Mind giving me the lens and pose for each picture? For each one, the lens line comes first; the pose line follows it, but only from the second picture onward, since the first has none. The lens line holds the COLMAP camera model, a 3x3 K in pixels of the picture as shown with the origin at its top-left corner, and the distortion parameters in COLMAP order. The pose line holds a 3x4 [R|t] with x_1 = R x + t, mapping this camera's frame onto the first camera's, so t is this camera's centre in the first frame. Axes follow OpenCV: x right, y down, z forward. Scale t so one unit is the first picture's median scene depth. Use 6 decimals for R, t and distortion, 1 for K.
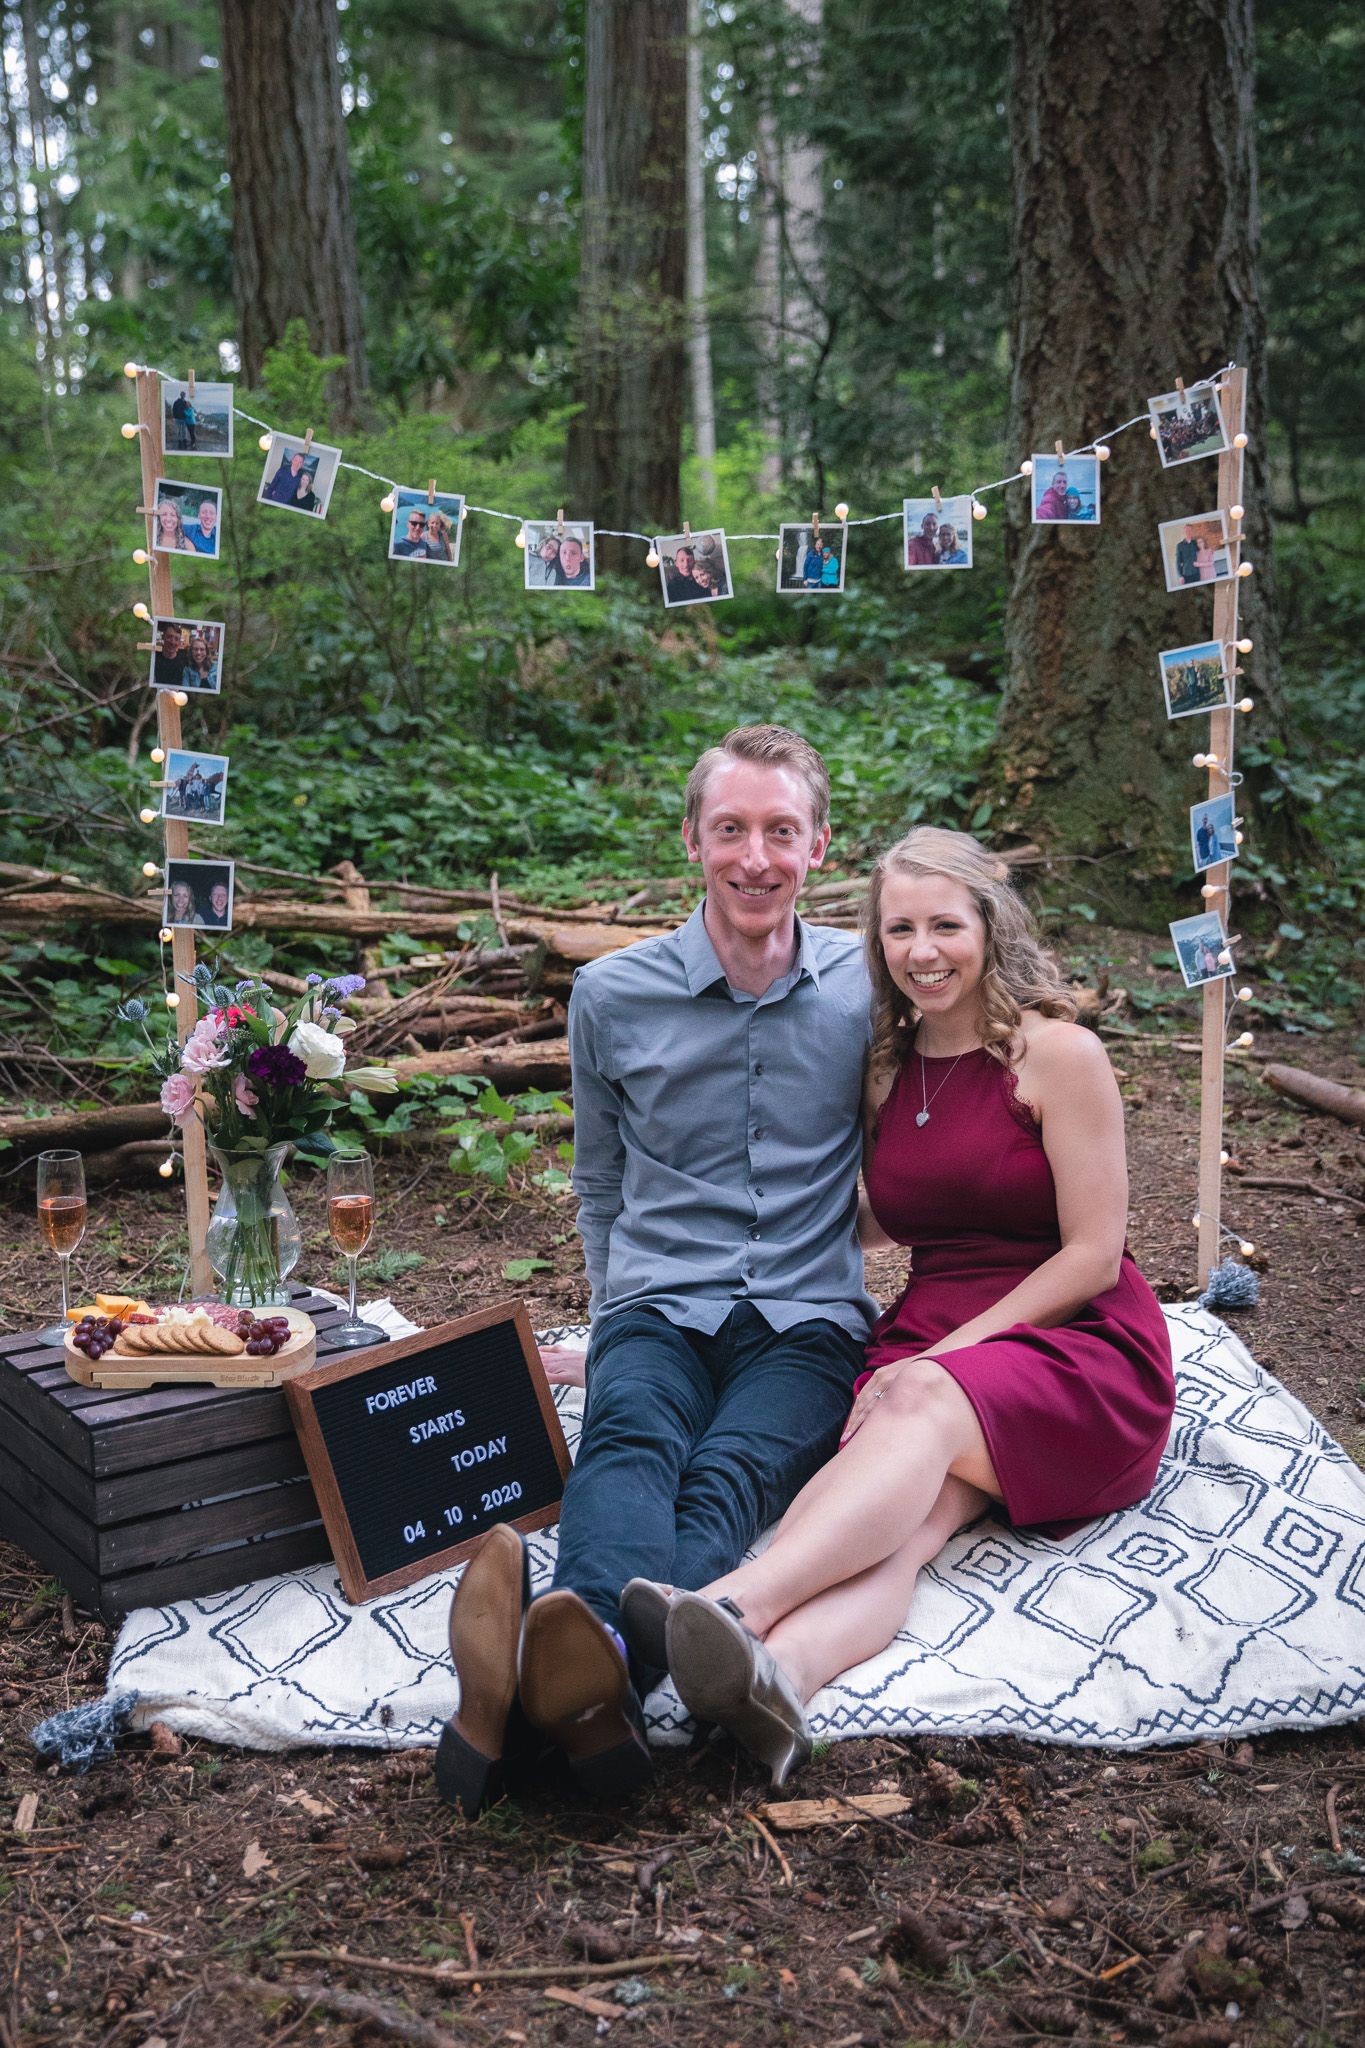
lens RADIAL K [[2510.7, 0, 642.7], [0, 2510.7, 1127.1], [0, 0, 1]] dist [0.033004, 0.000000]
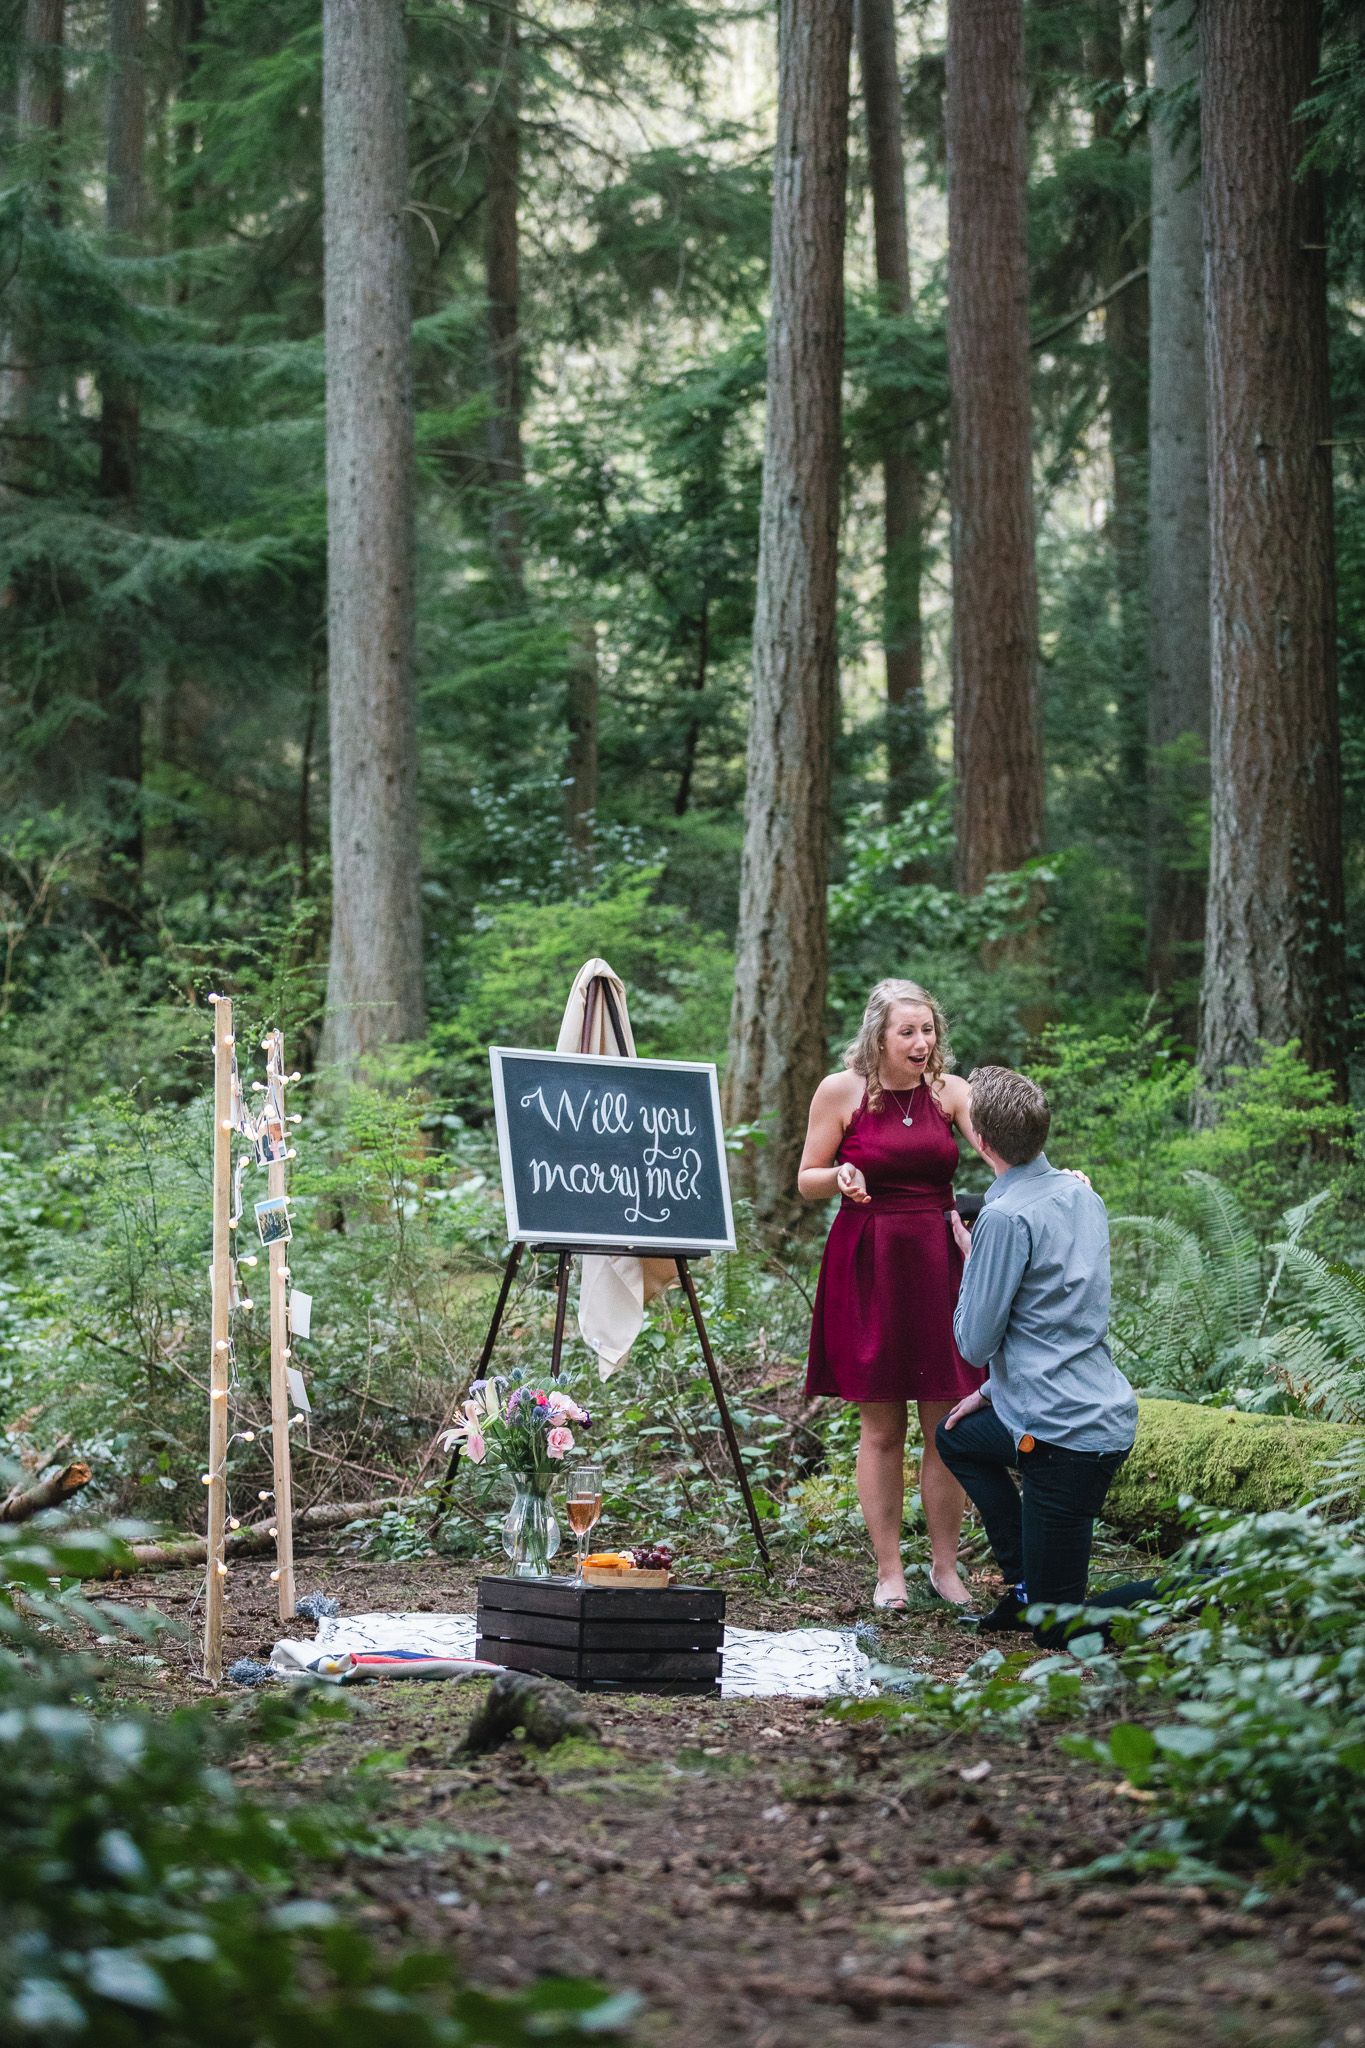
lens RADIAL K [[4828.7, 0, 687.0], [0, 4828.7, 1043.0], [0, 0, 1]] dist [-0.168272, 0.000000]
pose [[0.071915, 0.049983, 0.996158, -2.889271], [0.224363, 0.972337, -0.064985, -0.033454], [-0.971849, 0.228174, 0.058711, 0.569338]]
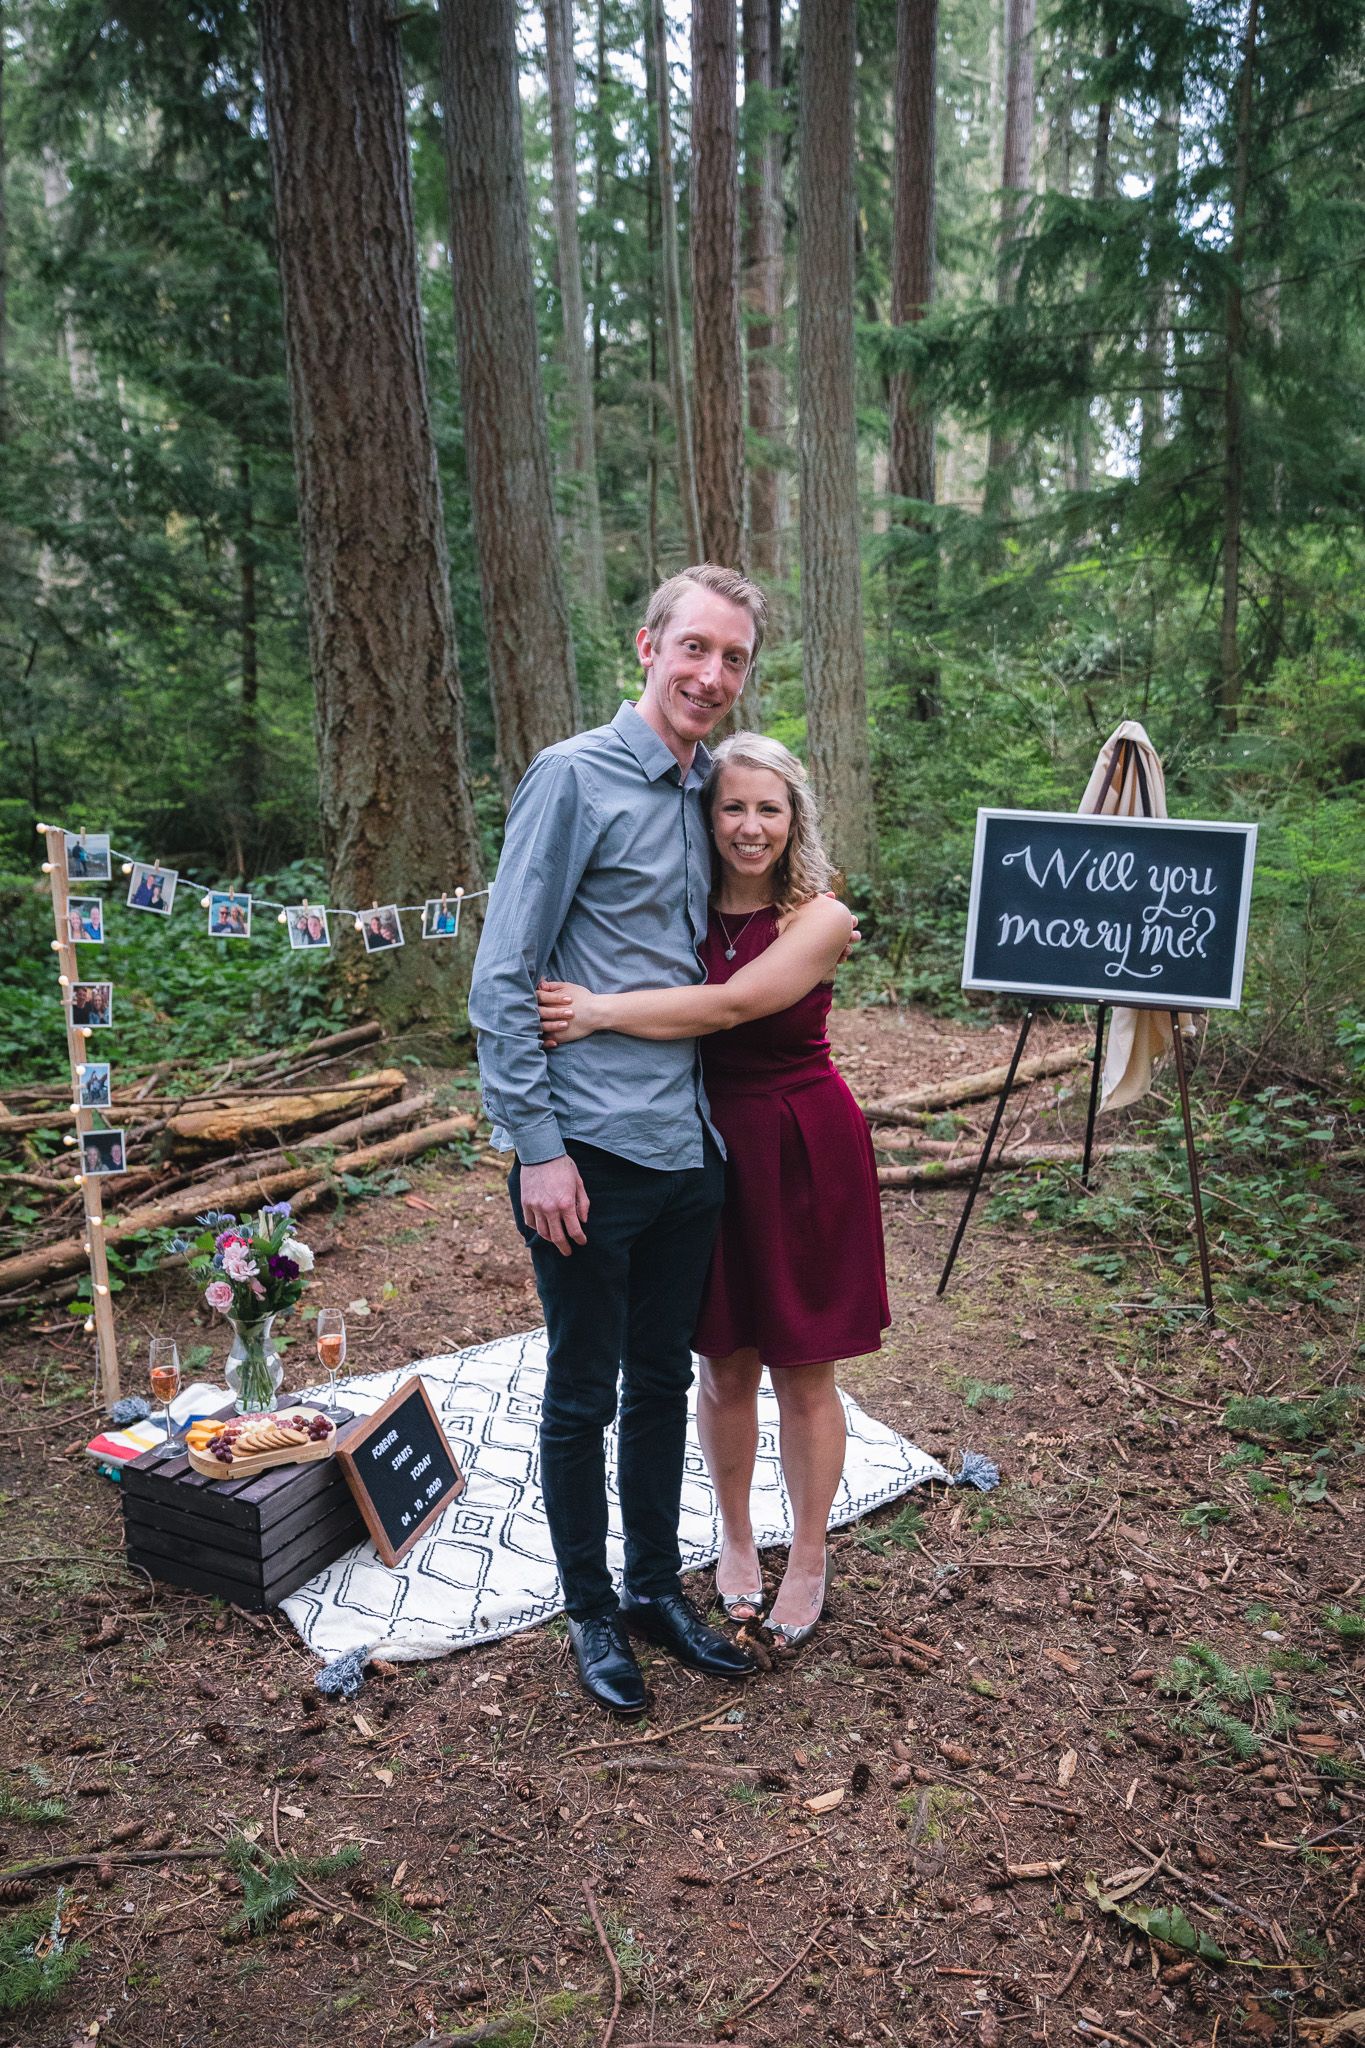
lens RADIAL K [[1629.9, 0, 729.1], [0, 1629.9, 1179.8], [0, 0, 1]] dist [-0.090678, 0.008541]
pose [[0.847350, -0.129647, 0.514966, -0.372174], [0.107006, 0.991534, 0.073555, -0.109739], [-0.520142, -0.007222, 0.854049, -0.065135]]
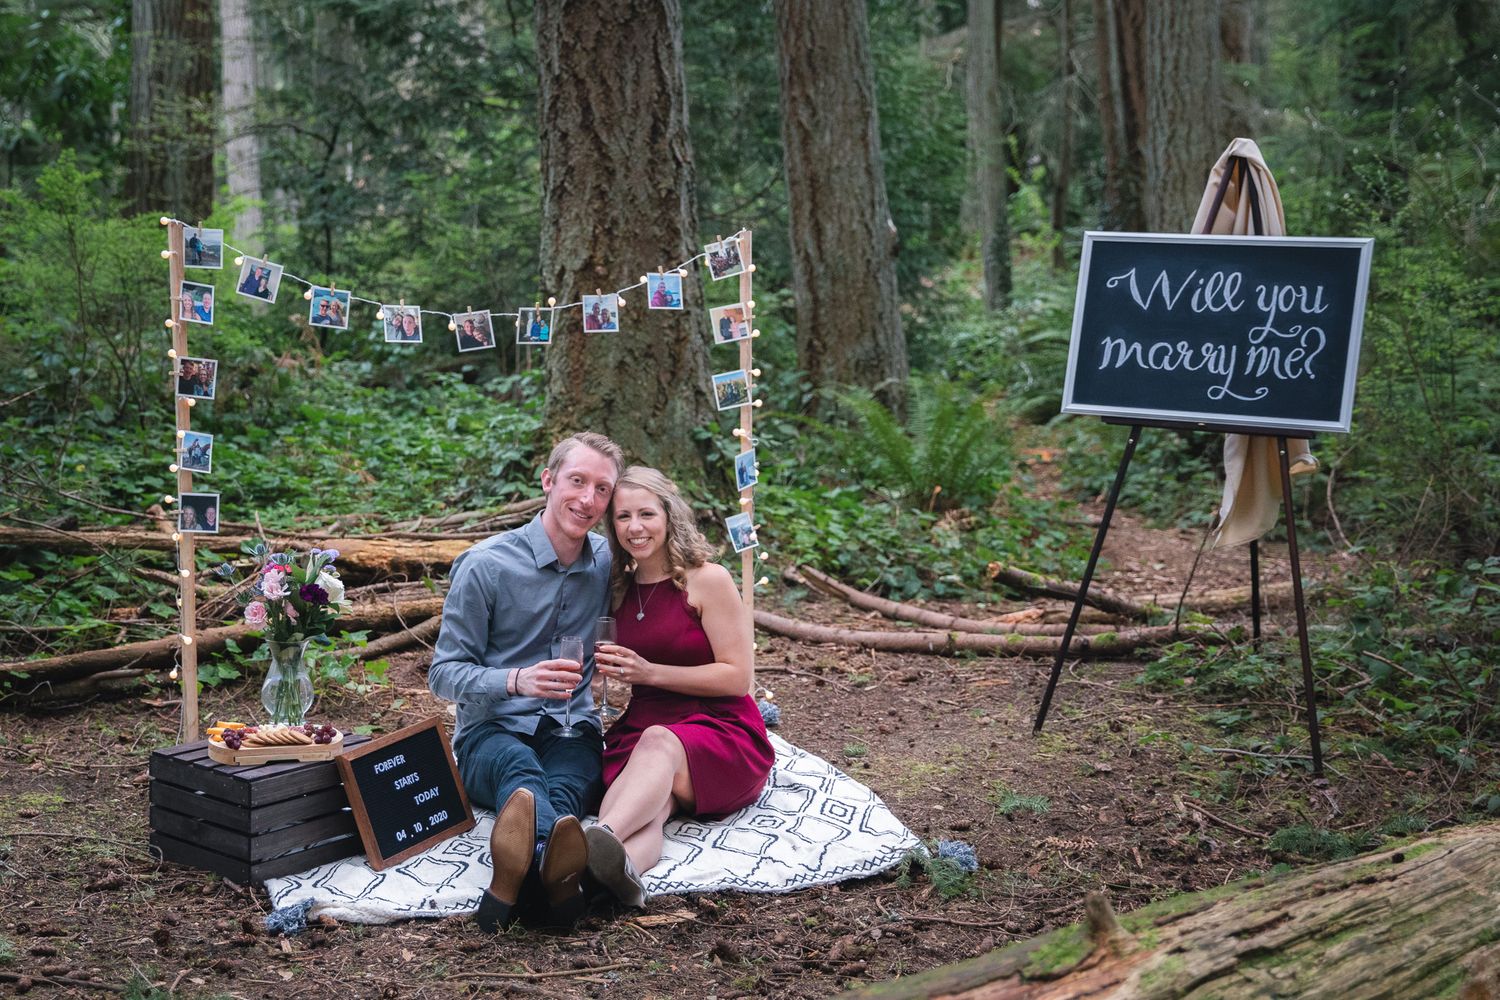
lens RADIAL K [[2086.8, 0, 710.5], [0, 2086.8, 530.8], [0, 0, 1]] dist [0.059240, 0.000000]
pose [[0.954727, -0.023227, 0.296574, -0.274055], [0.053834, 0.993977, -0.095457, 0.079086], [-0.292570, 0.107102, 0.950227, -0.492528]]
